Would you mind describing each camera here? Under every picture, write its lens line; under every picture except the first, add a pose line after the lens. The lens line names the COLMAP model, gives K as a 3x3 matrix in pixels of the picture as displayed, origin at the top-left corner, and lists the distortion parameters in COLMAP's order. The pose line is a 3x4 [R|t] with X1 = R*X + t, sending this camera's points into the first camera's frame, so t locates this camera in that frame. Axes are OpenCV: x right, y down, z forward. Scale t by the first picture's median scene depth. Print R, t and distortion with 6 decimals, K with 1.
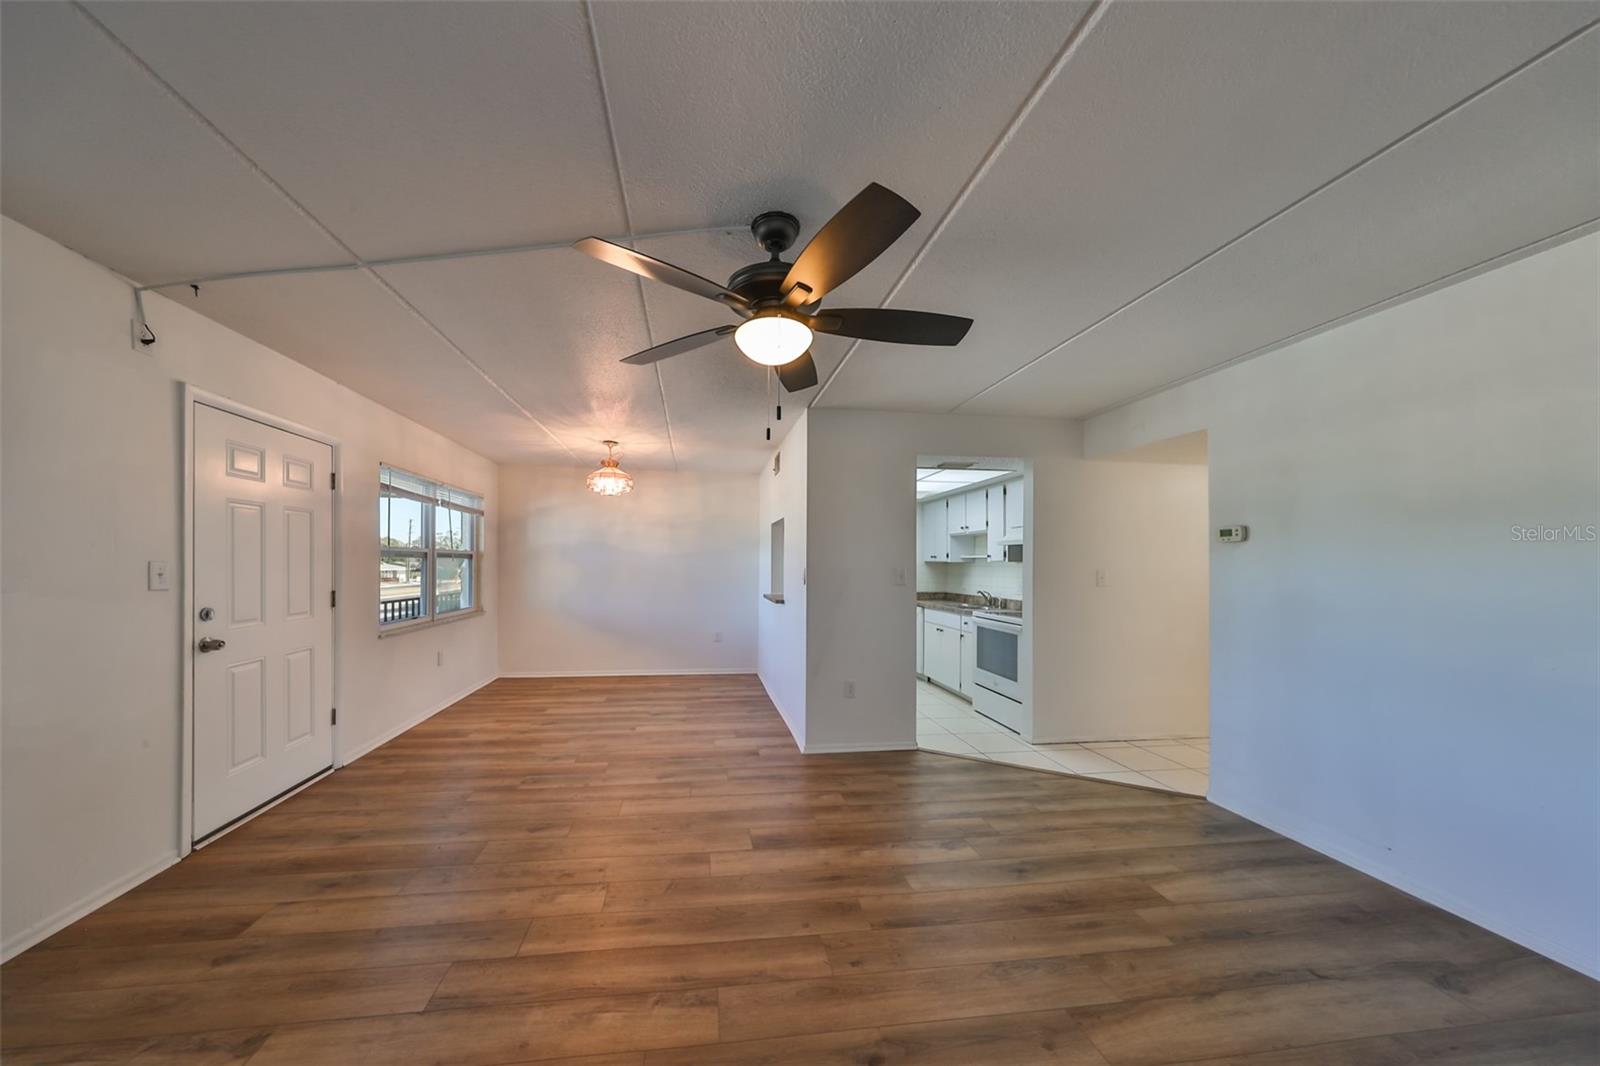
lens RADIAL K [[501.9, 0, 760.9], [0, 501.9, 562.3], [0, 0, 1]] dist [0.000879, 0.000017]
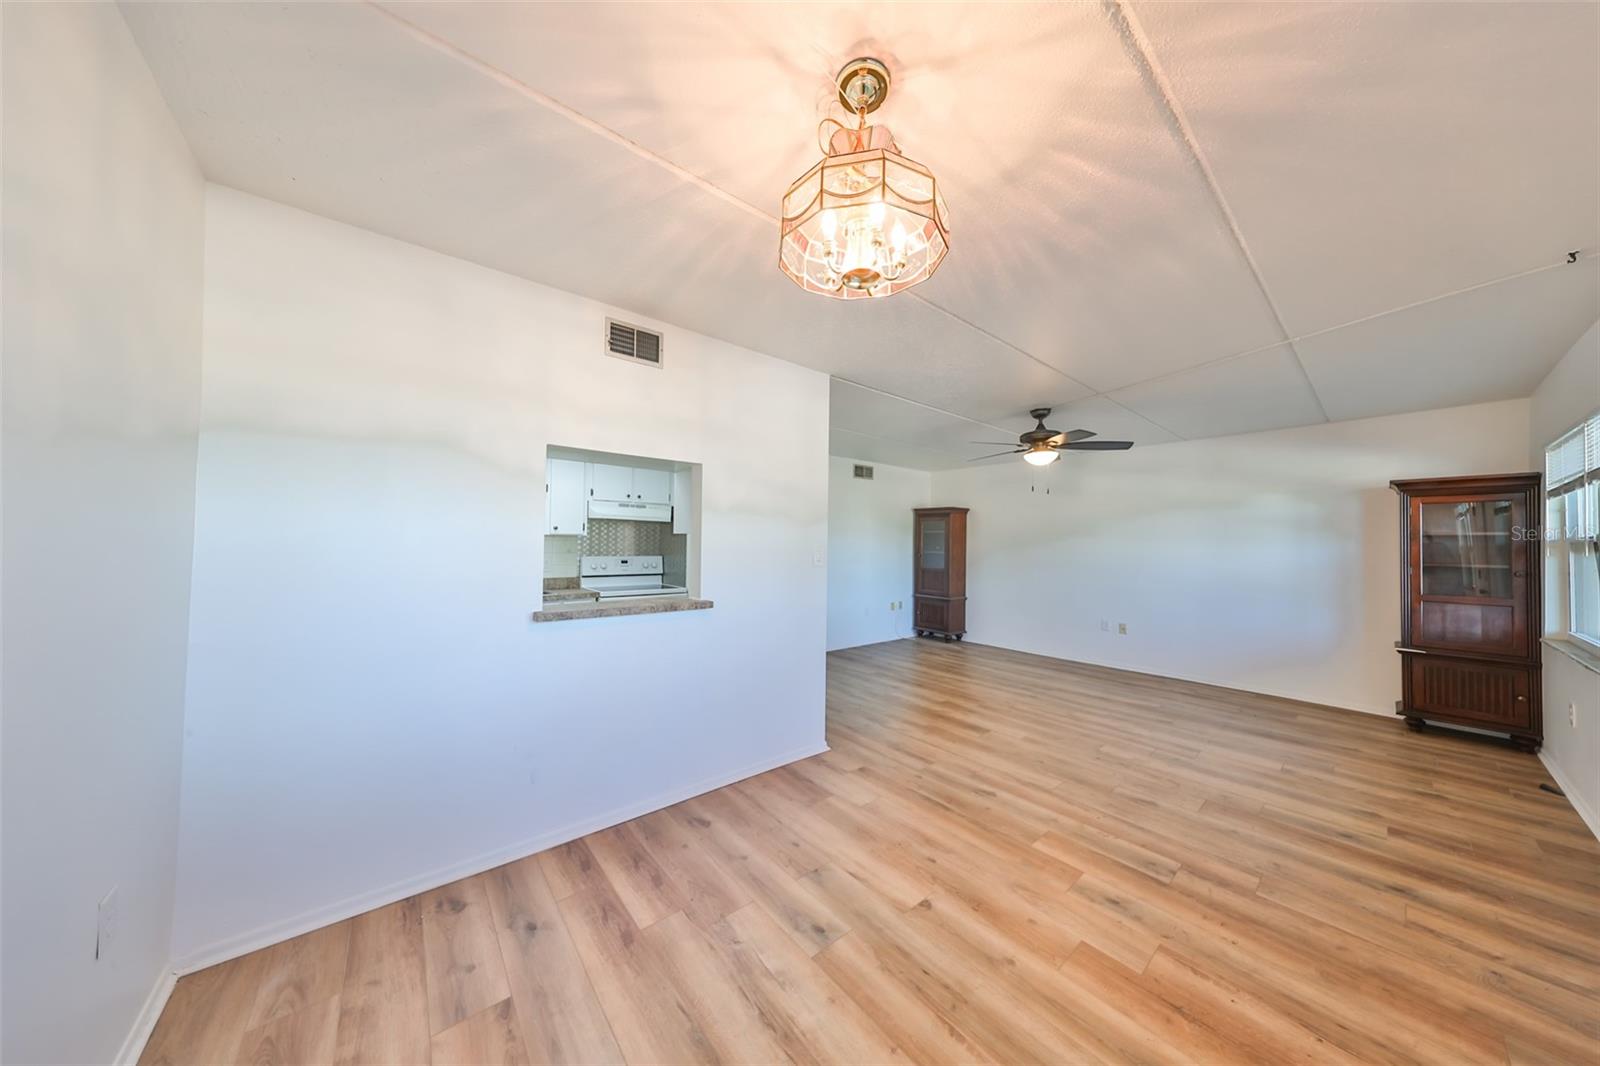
lens RADIAL K [[490.9, 0, 800.0], [0, 490.9, 533.0], [0, 0, 1]] dist [0.003631, 0.000158]
pose [[-0.524683, 0.000483, 0.851298, -0.764273], [-0.024657, 0.999572, -0.015764, -0.004342], [-0.850941, -0.029262, -0.524446, 1.766392]]
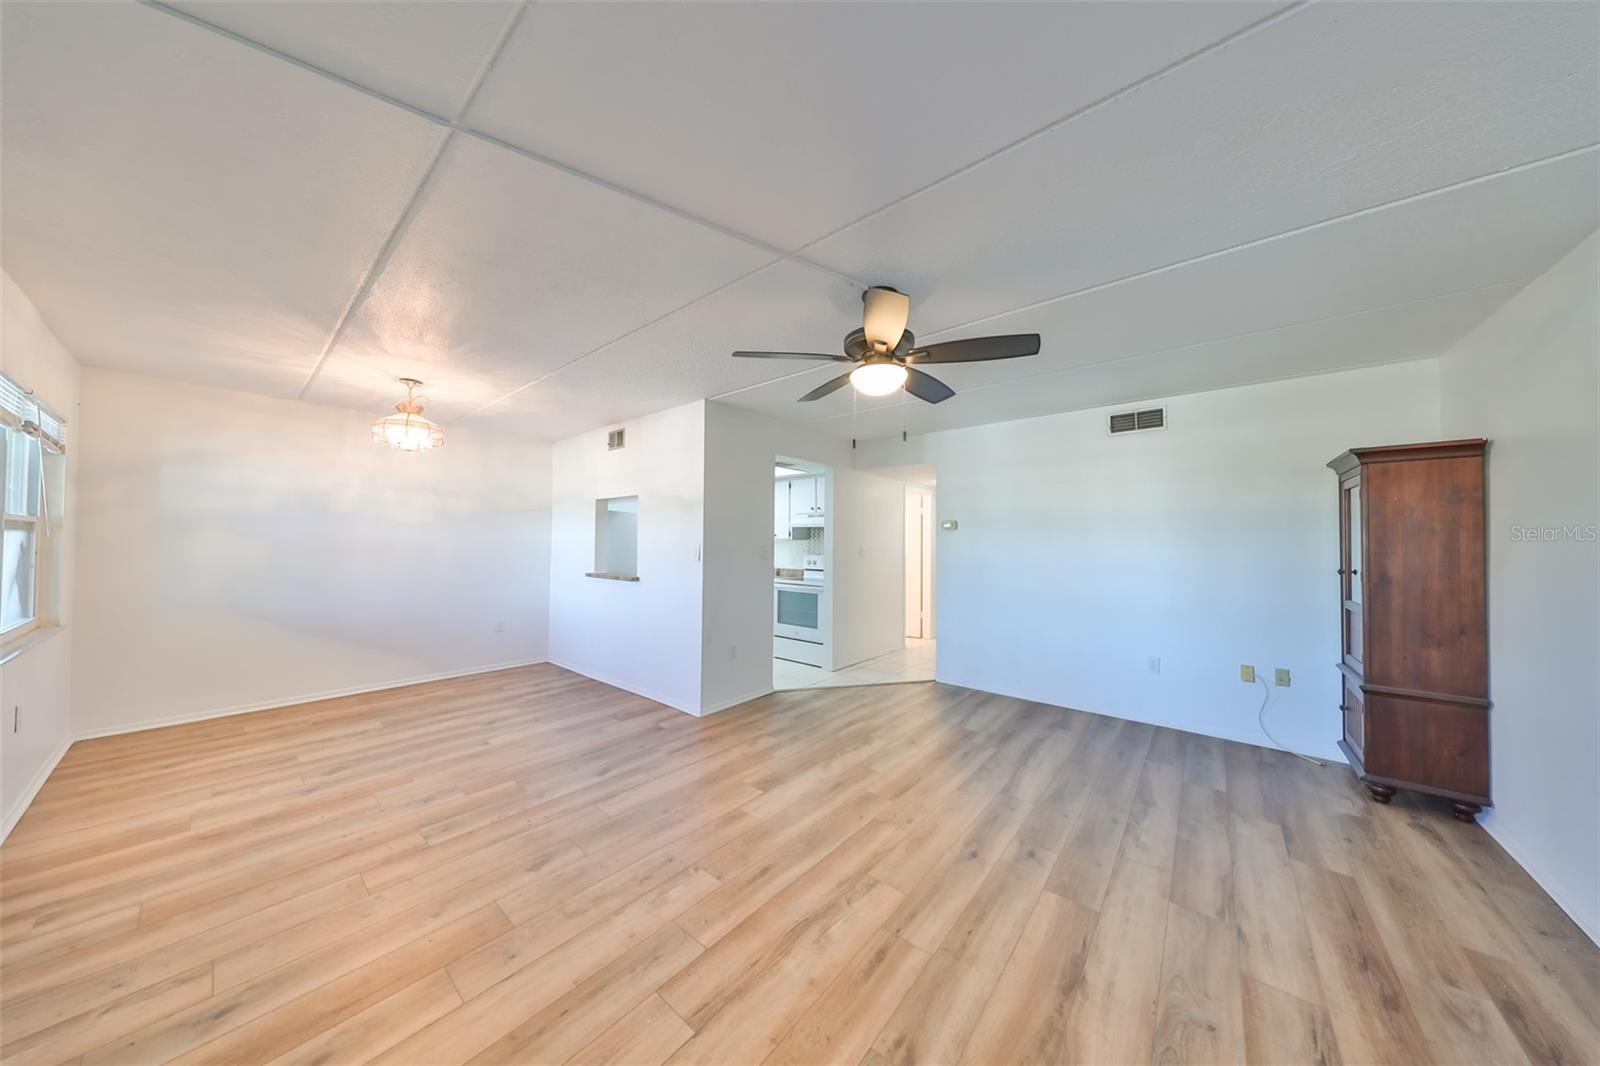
lens RADIAL K [[482.0, 0, 792.6], [0, 482.0, 531.7], [0, 0, 1]] dist [0.000304, 0.000047]
pose [[0.741747, 0.014339, 0.670527, -0.544276], [-0.006923, 0.999882, -0.013724, -0.007771], [-0.670644, 0.005537, 0.741758, 0.102862]]
